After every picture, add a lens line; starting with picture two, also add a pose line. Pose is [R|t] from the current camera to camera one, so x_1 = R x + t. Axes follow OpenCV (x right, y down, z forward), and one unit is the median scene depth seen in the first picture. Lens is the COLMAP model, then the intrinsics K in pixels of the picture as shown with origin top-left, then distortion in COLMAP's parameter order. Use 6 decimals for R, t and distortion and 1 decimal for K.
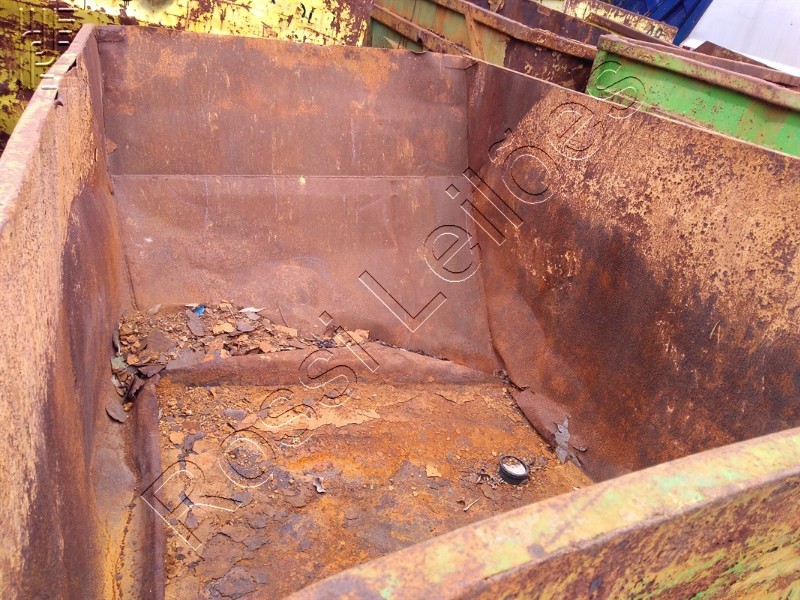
lens RADIAL K [[634.1, 0, 408.8], [0, 634.1, 288.5], [0, 0, 1]] dist [0.070923, -0.095767]
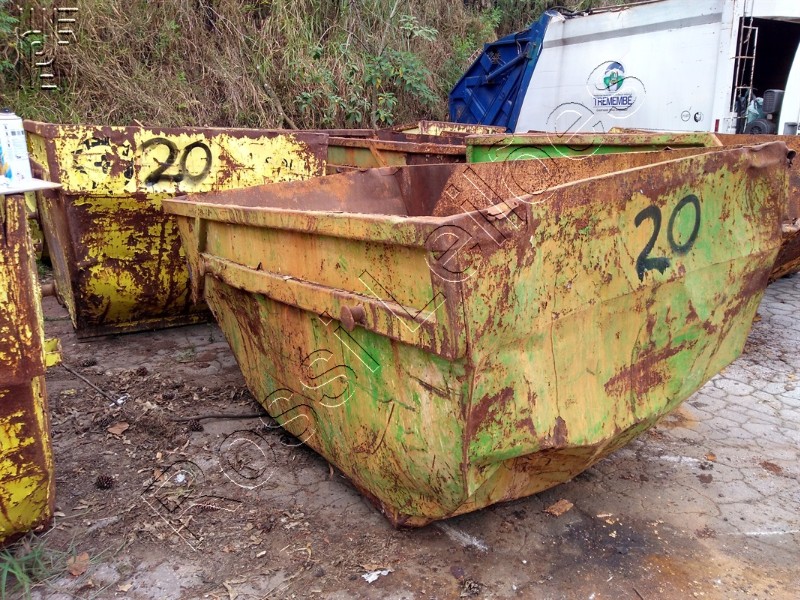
lens RADIAL K [[634.1, 0, 406.7], [0, 634.1, 296.7], [0, 0, 1]] dist [0.070923, -0.095767]
pose [[0.946920, -0.272899, 0.169909, -0.237133], [0.300918, 0.938407, -0.169826, 0.213340], [-0.113099, 0.211940, 0.970716, -0.446633]]
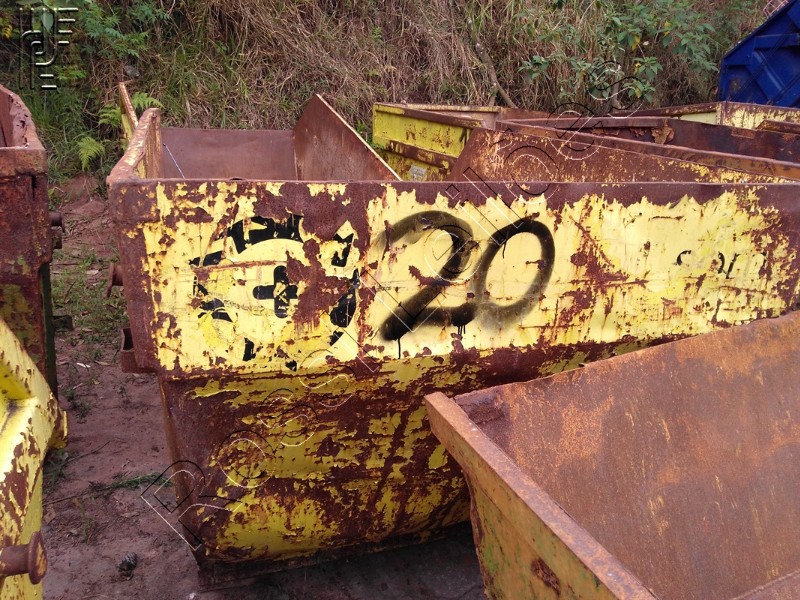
lens RADIAL K [[634.1, 0, 409.4], [0, 634.1, 298.6], [0, 0, 1]] dist [0.070923, -0.095767]
pose [[0.980545, -0.189921, -0.049614, -0.417096], [0.179544, 0.969917, -0.164393, -0.357276], [0.079343, 0.152286, 0.985146, 0.412608]]
